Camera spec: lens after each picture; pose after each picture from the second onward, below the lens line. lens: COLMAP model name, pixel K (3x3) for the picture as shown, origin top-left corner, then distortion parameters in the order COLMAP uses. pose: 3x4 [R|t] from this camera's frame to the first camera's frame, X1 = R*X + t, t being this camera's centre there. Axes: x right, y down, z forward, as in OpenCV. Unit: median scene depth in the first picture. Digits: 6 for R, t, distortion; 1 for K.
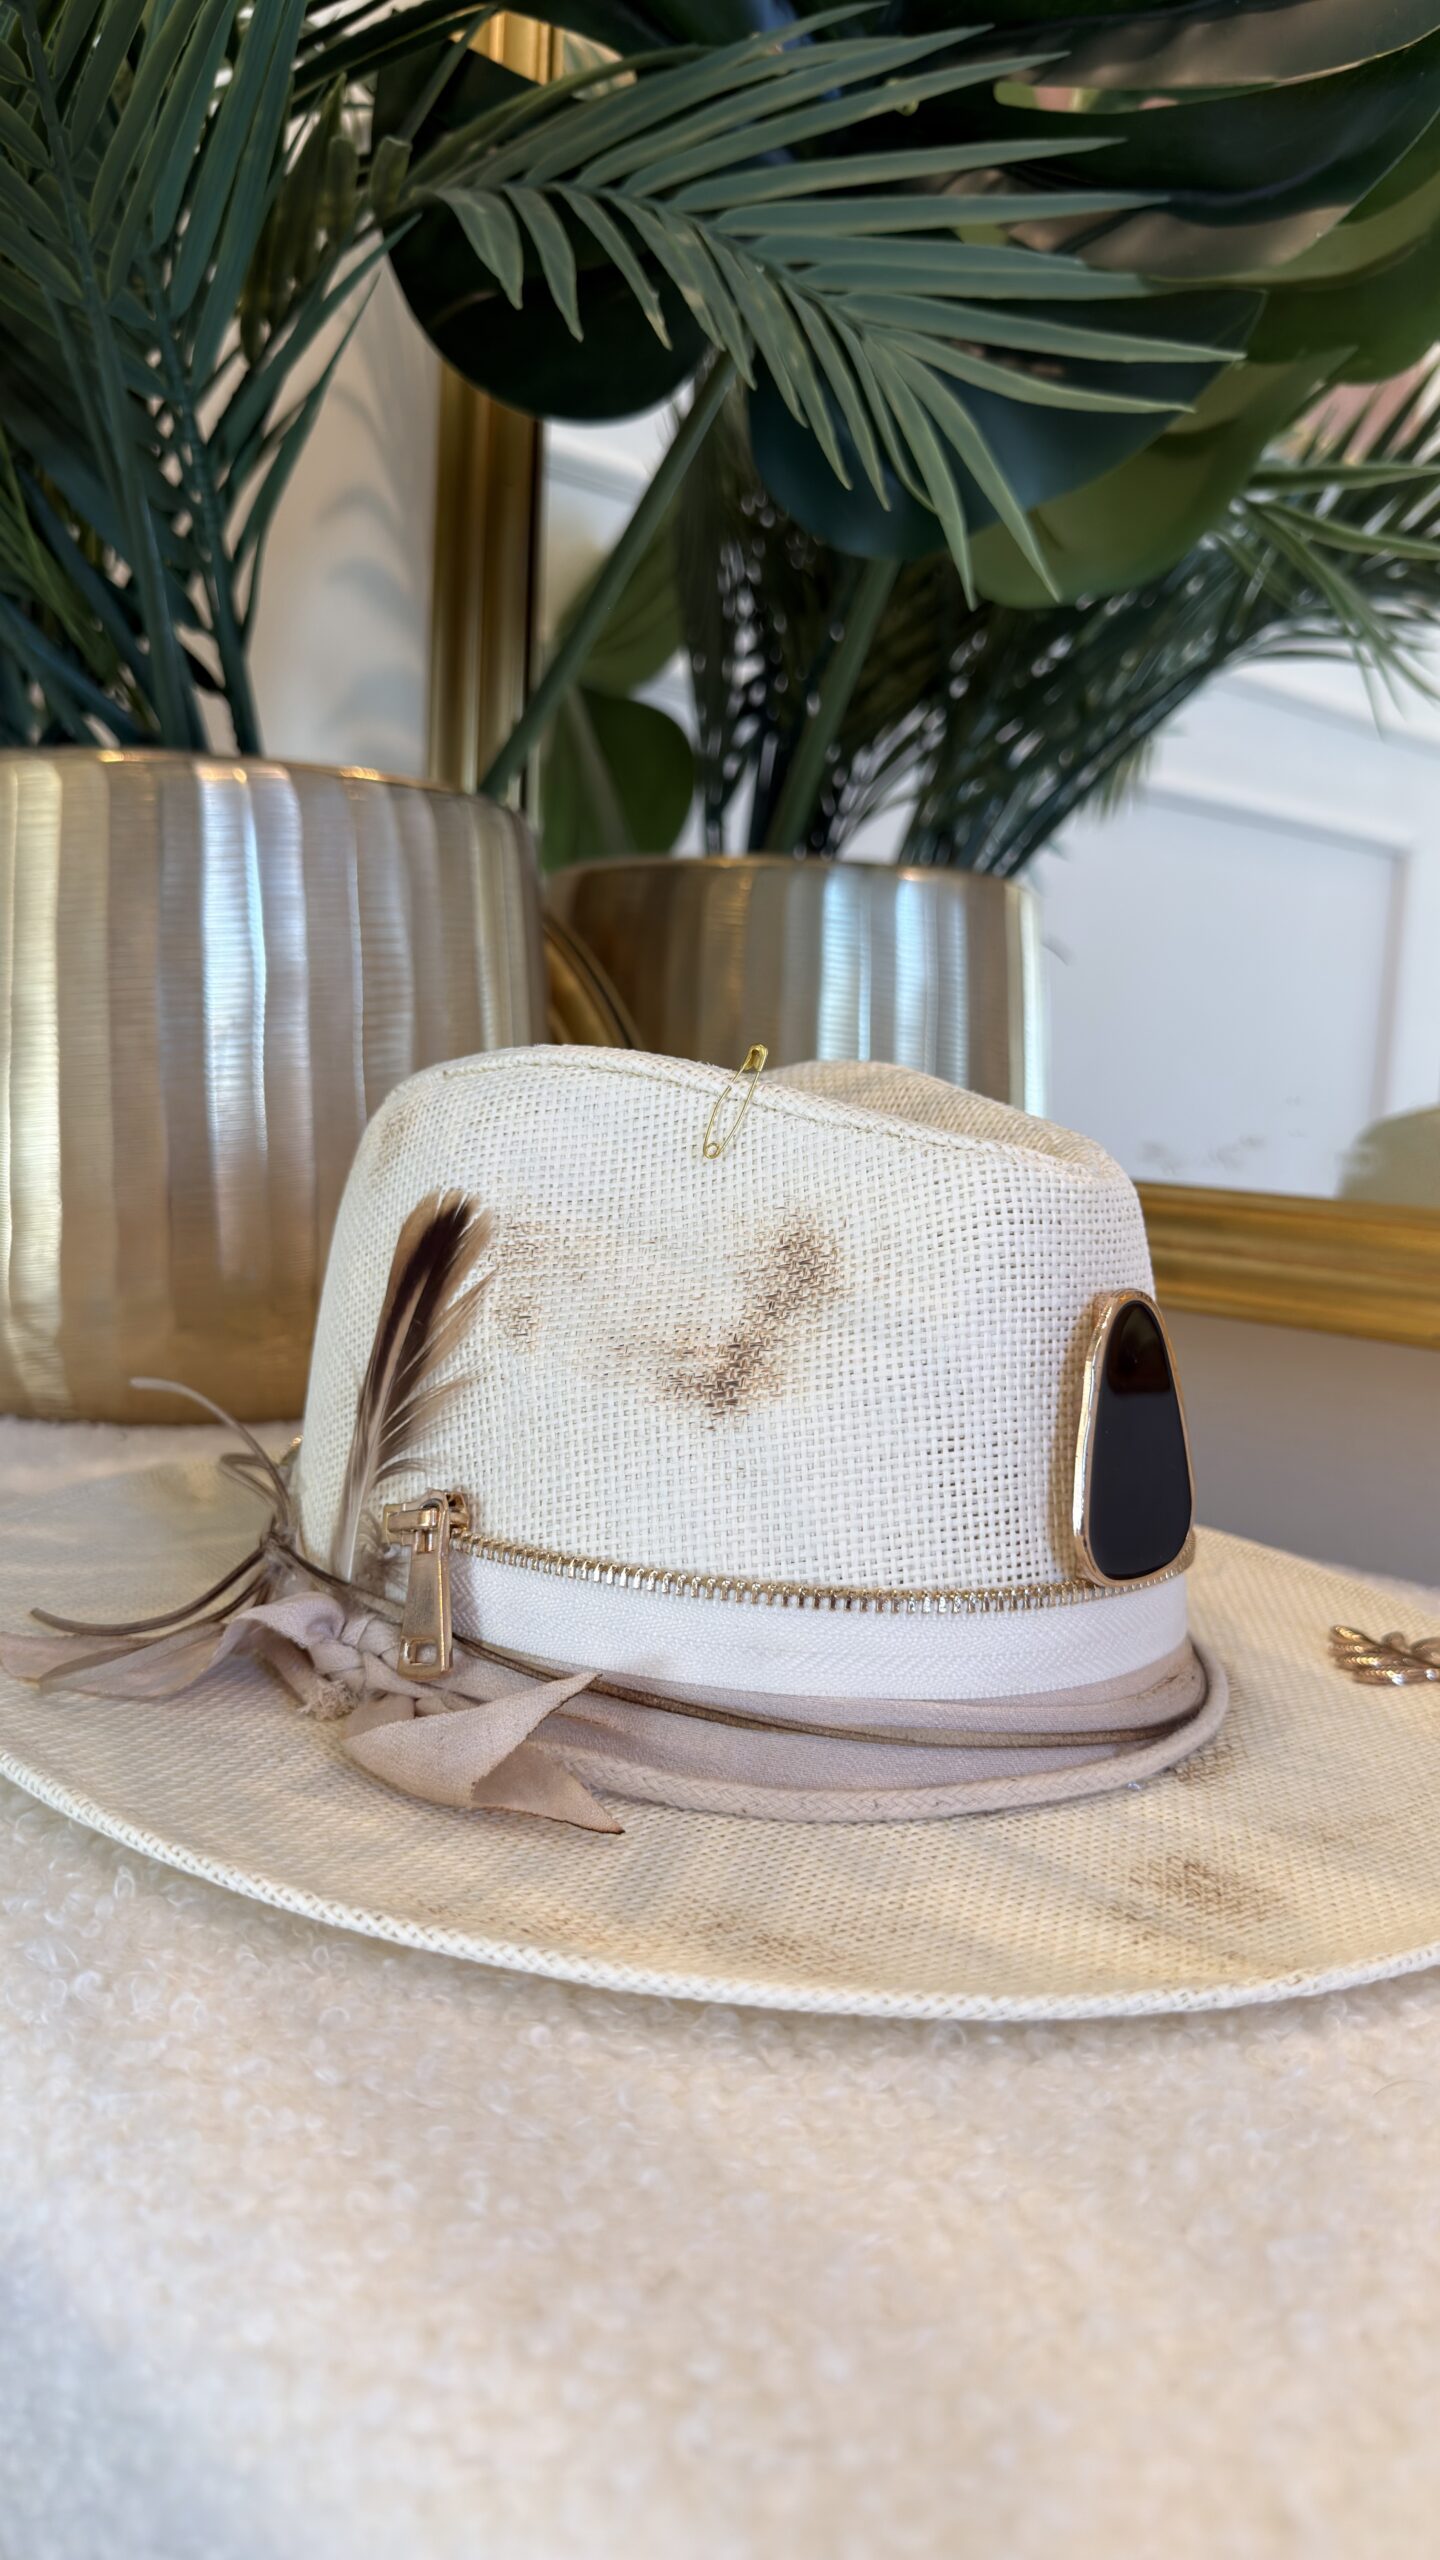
lens RADIAL K [[1910.4, 0, 716.1], [0, 1910.4, 1283.2], [0, 0, 1]] dist [0.014195, -0.044040]
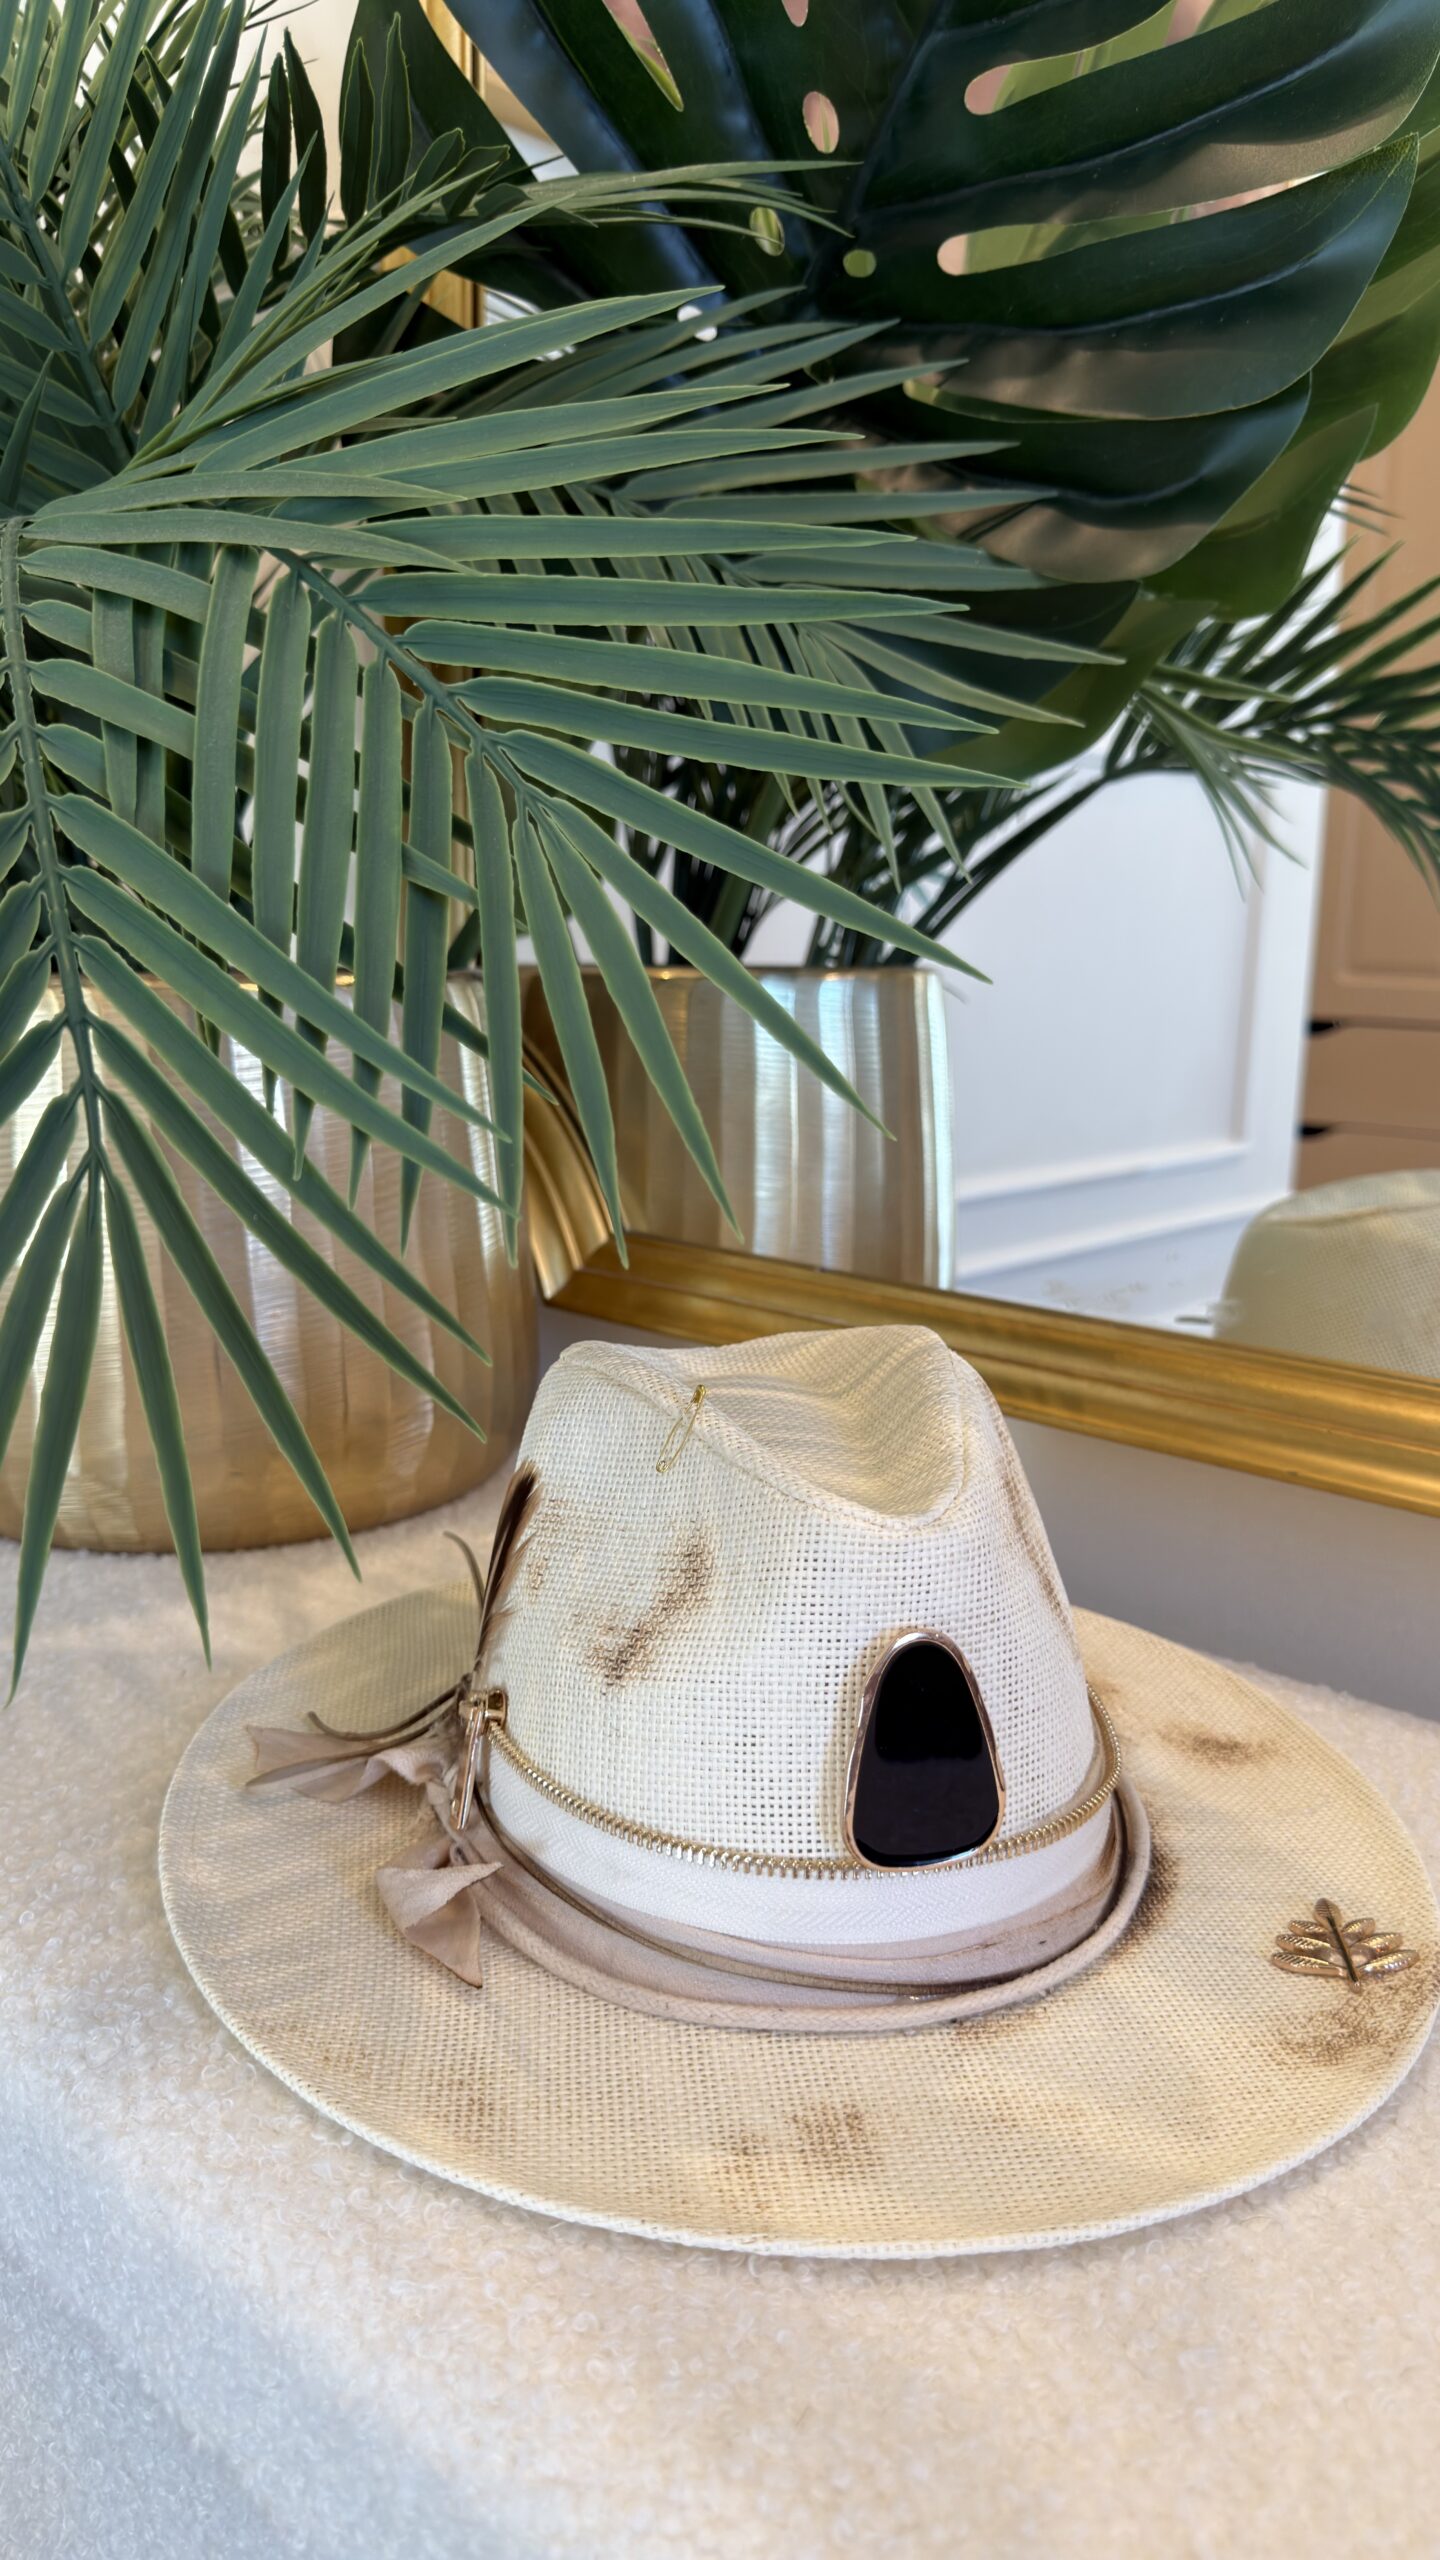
lens RADIAL K [[1910.4, 0, 712.6], [0, 1910.4, 1277.1], [0, 0, 1]] dist [0.014195, -0.044040]
pose [[0.997524, -0.040814, 0.057273, -0.062392], [0.035897, 0.995785, 0.084402, -0.222120], [-0.060476, -0.082137, 0.994784, -0.197212]]
